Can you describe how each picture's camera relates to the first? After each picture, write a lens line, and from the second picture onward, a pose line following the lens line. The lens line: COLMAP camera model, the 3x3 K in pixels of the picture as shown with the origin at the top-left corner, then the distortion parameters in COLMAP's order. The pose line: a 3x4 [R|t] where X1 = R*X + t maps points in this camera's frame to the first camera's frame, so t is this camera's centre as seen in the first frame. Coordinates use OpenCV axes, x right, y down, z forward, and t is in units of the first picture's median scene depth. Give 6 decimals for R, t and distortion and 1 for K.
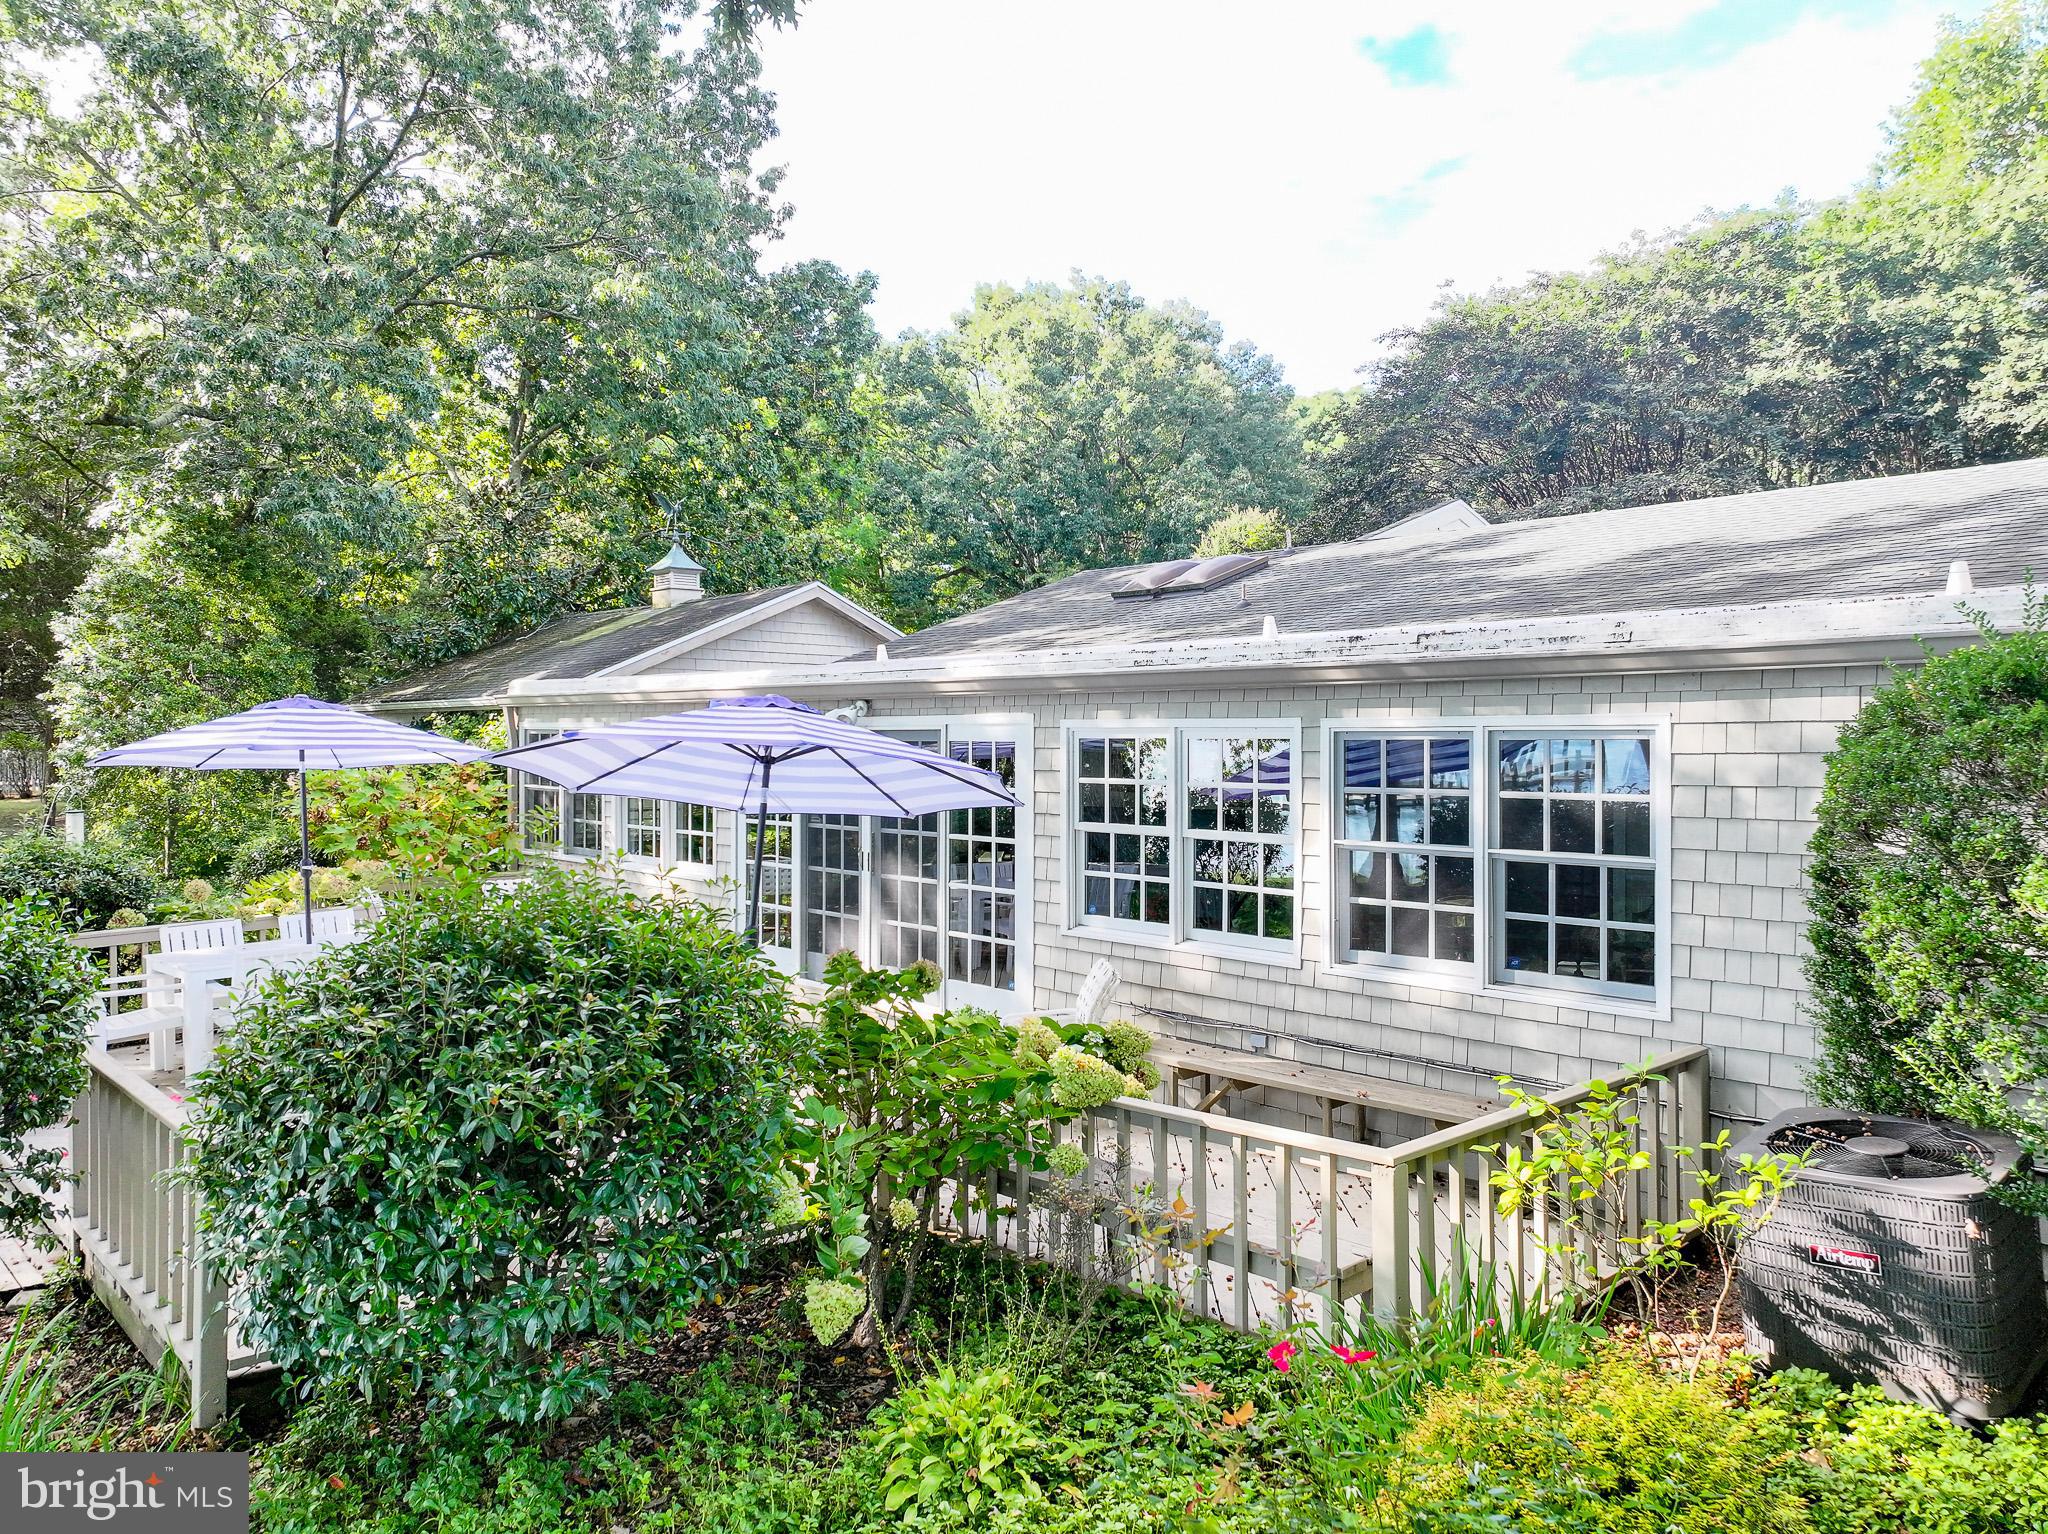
lens RADIAL K [[1425.4, 0, 1024.0], [0, 1425.4, 767.0], [0, 0, 1]] dist [0.008227, 0.002696]
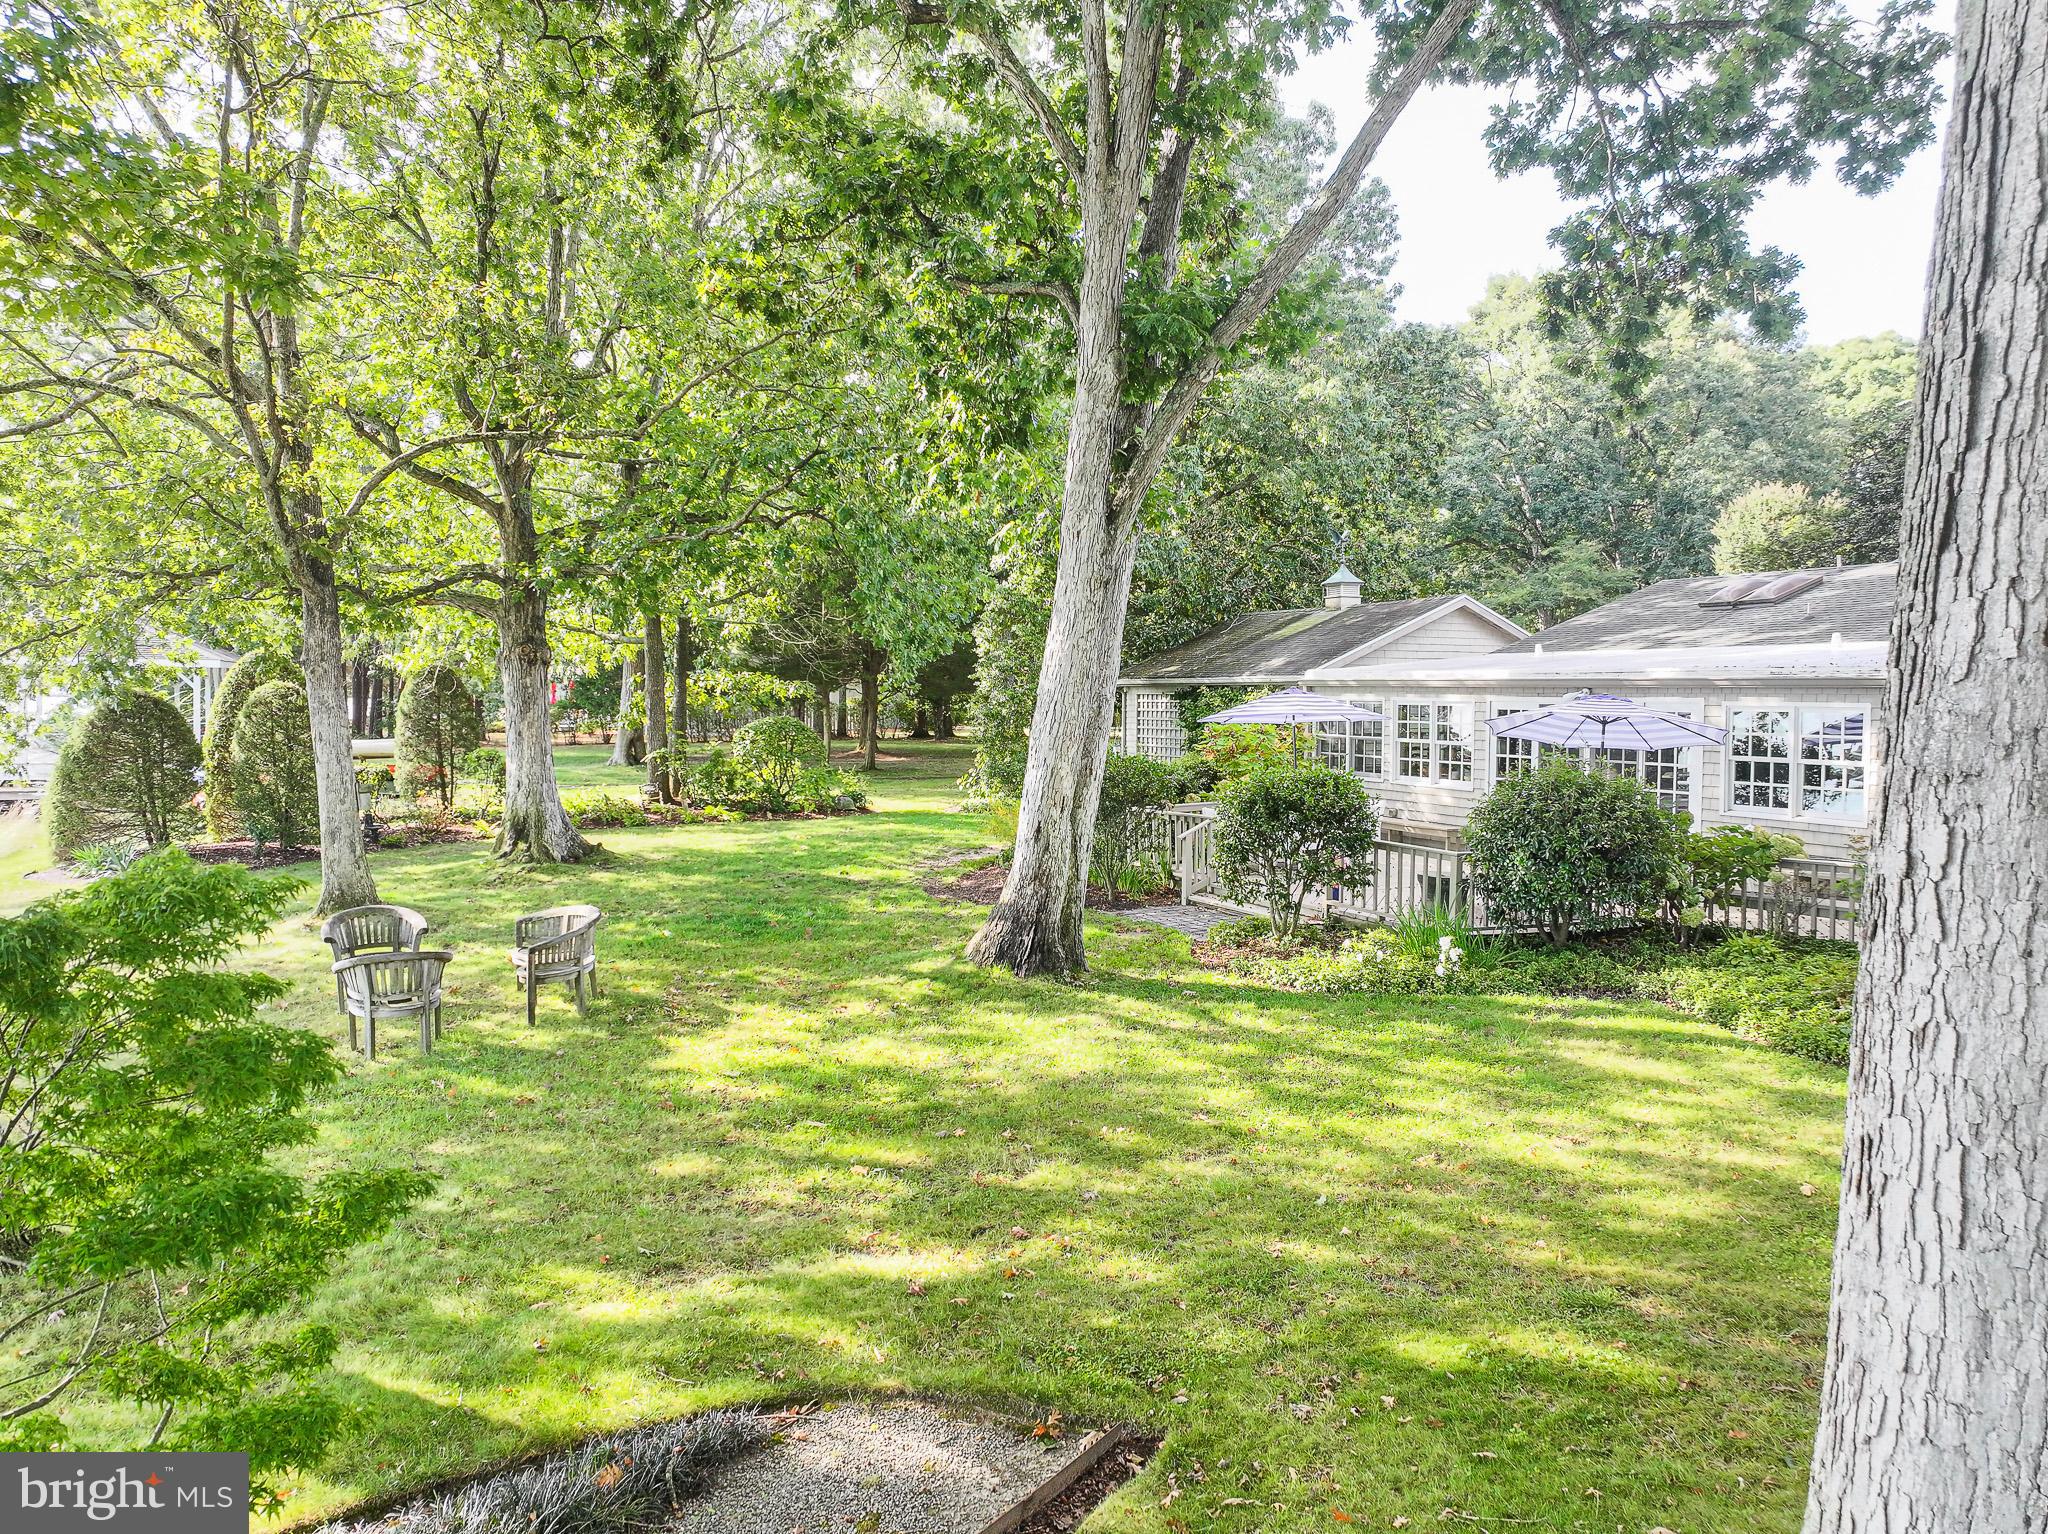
lens RADIAL K [[1459.7, 0, 1034.3], [0, 1459.7, 773.6], [0, 0, 1]] dist [0.006726, 0.024501]
pose [[0.959171, 0.015624, -0.282396, -0.142696], [-0.005332, 0.999294, 0.037177, -0.001913], [0.282777, -0.034153, 0.958577, -0.536986]]
